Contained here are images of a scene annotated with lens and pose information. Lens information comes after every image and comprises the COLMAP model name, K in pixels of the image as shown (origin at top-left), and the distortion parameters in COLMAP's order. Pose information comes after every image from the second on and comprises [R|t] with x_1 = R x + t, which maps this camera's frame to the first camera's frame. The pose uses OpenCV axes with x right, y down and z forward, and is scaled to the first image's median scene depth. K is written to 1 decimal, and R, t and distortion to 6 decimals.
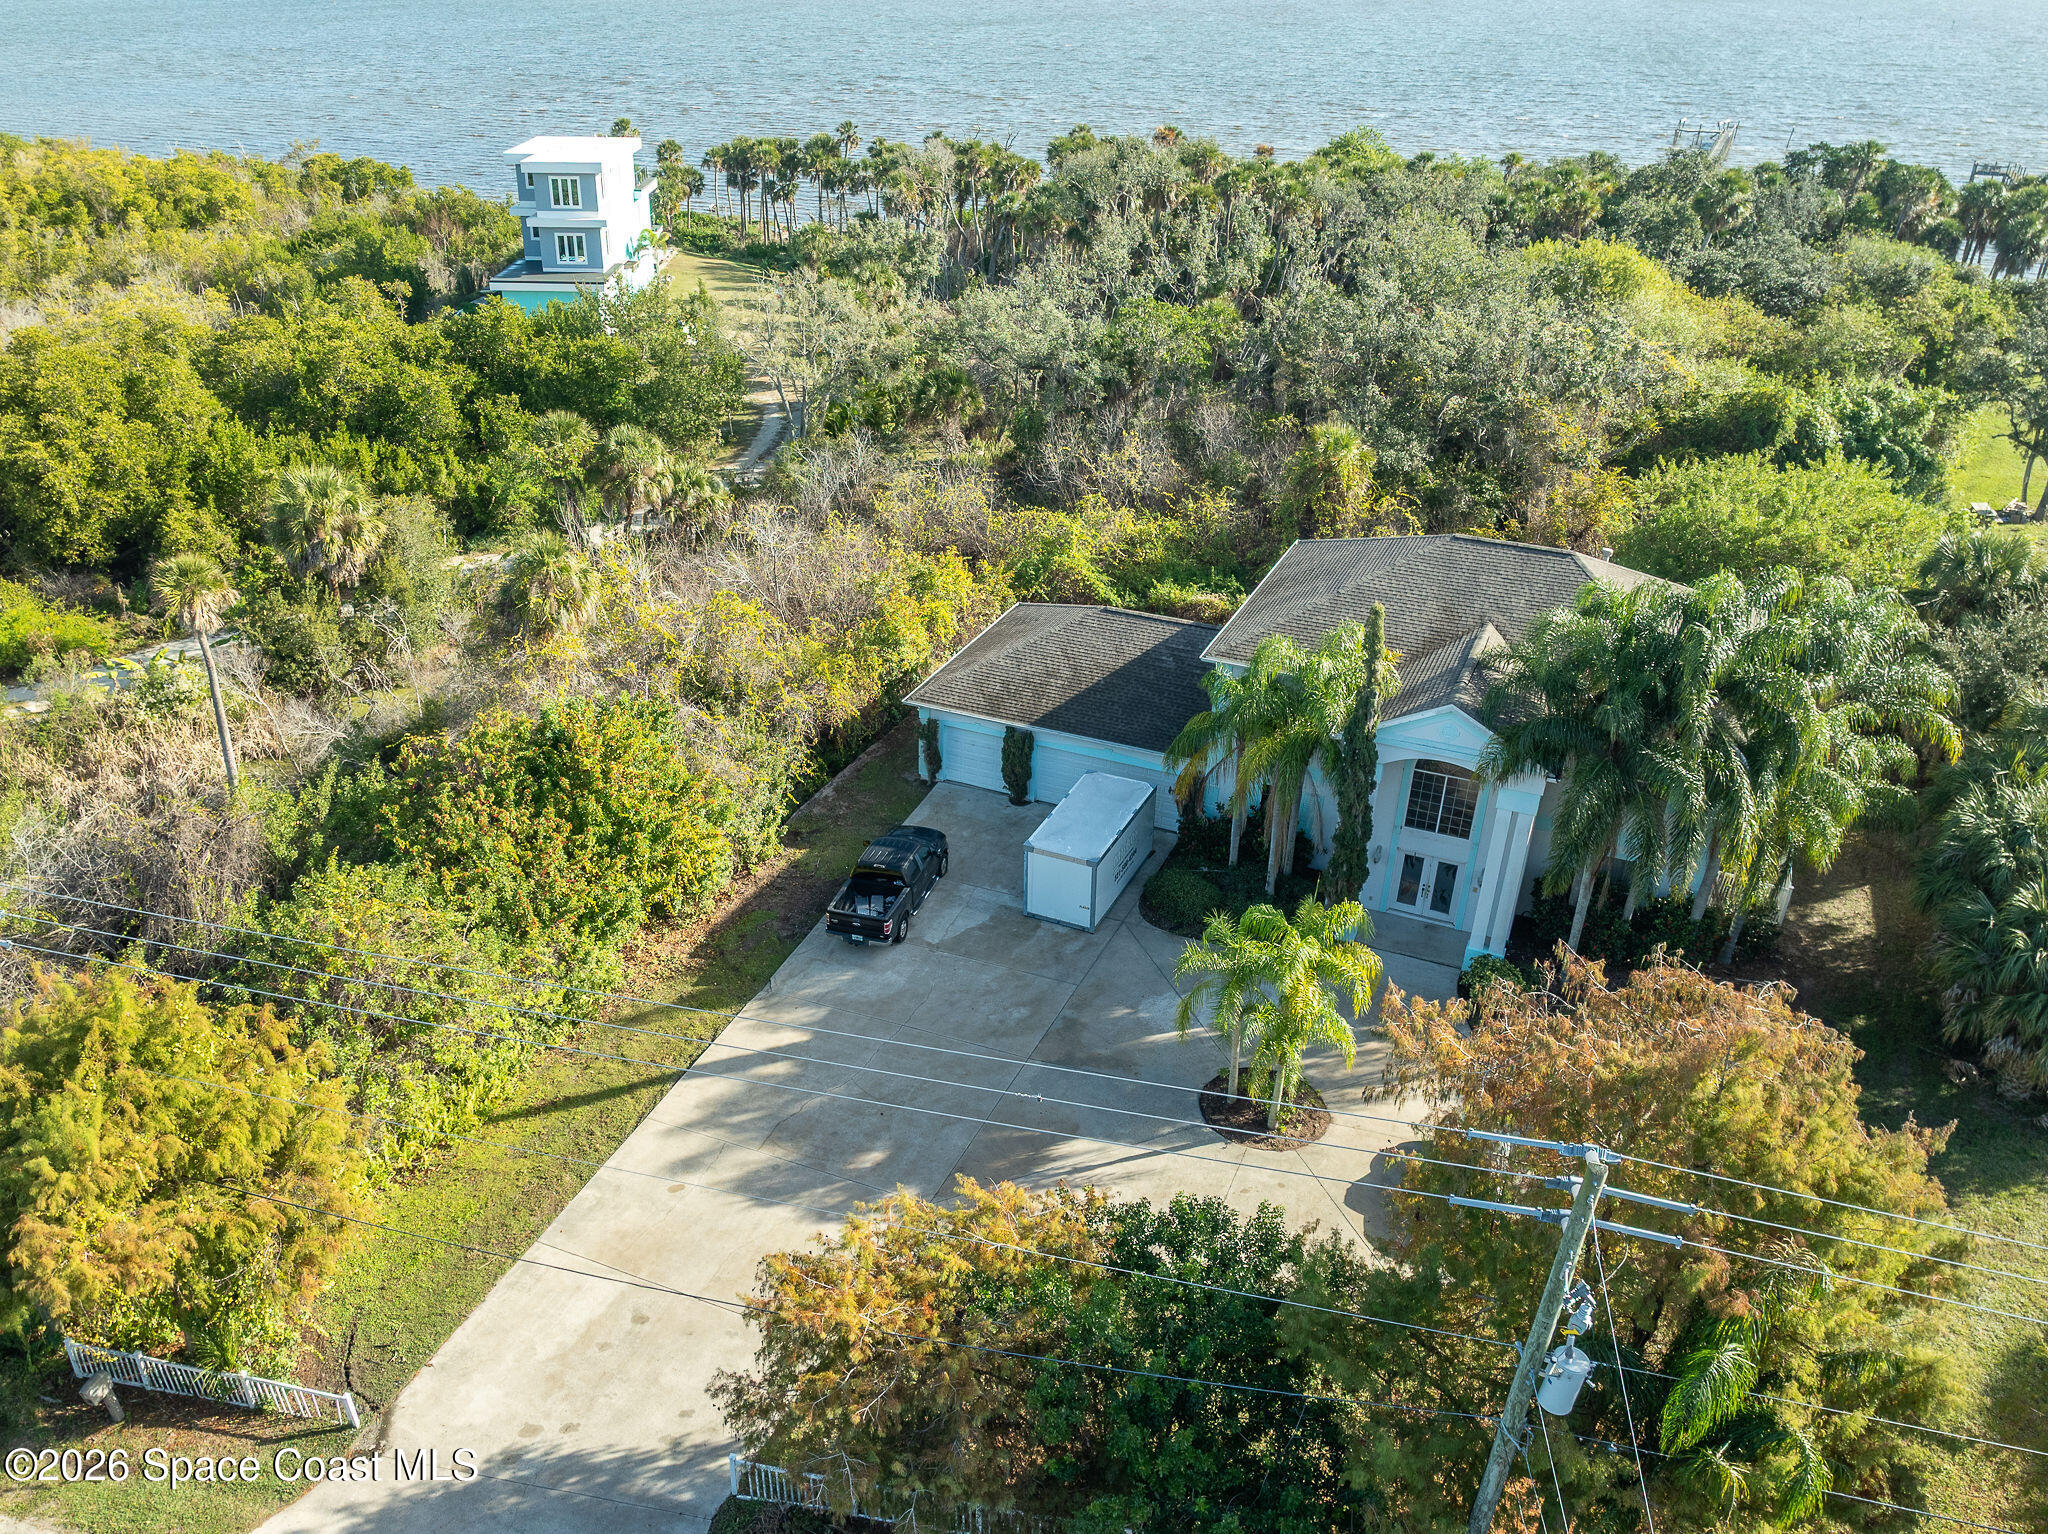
lens RADIAL K [[1599.3, 0, 904.0], [0, 1599.3, 771.8], [0, 0, 1]] dist [-0.009457, -0.004818]
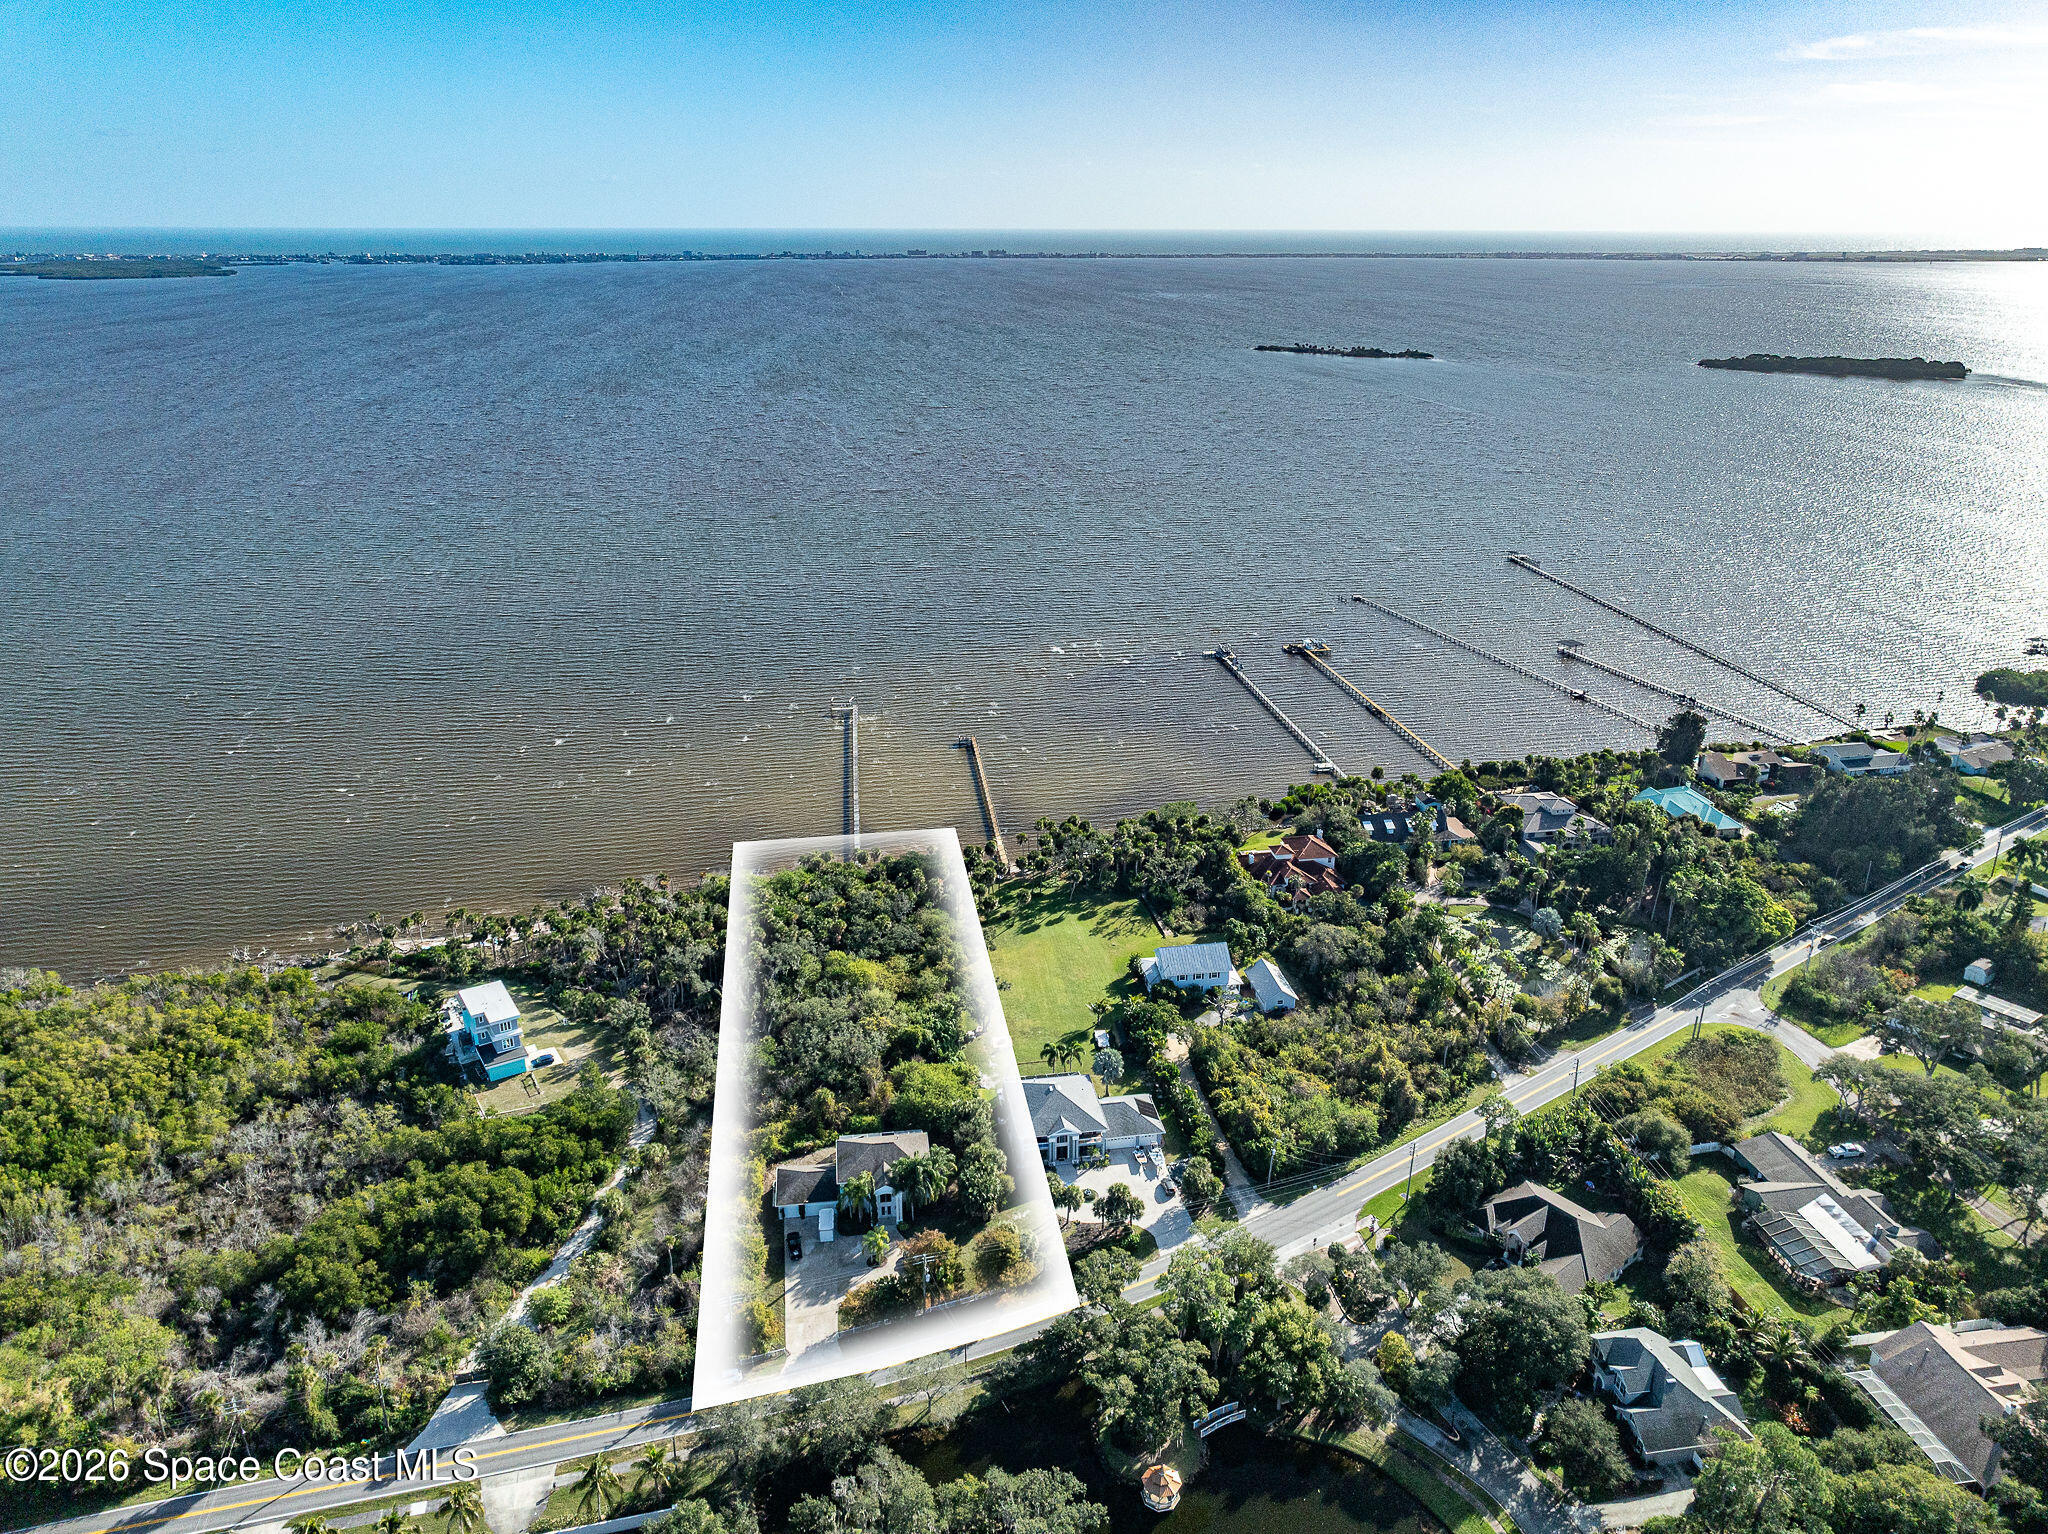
lens RADIAL K [[1434.0, 0, 1024.0], [0, 1434.0, 767.0], [0, 0, 1]] dist [-0.006490, -0.005054]
pose [[0.829446, -0.201766, 0.520874, -1.410877], [0.257242, 0.965693, -0.035563, -1.011641], [-0.495829, 0.163488, 0.852892, -3.384601]]
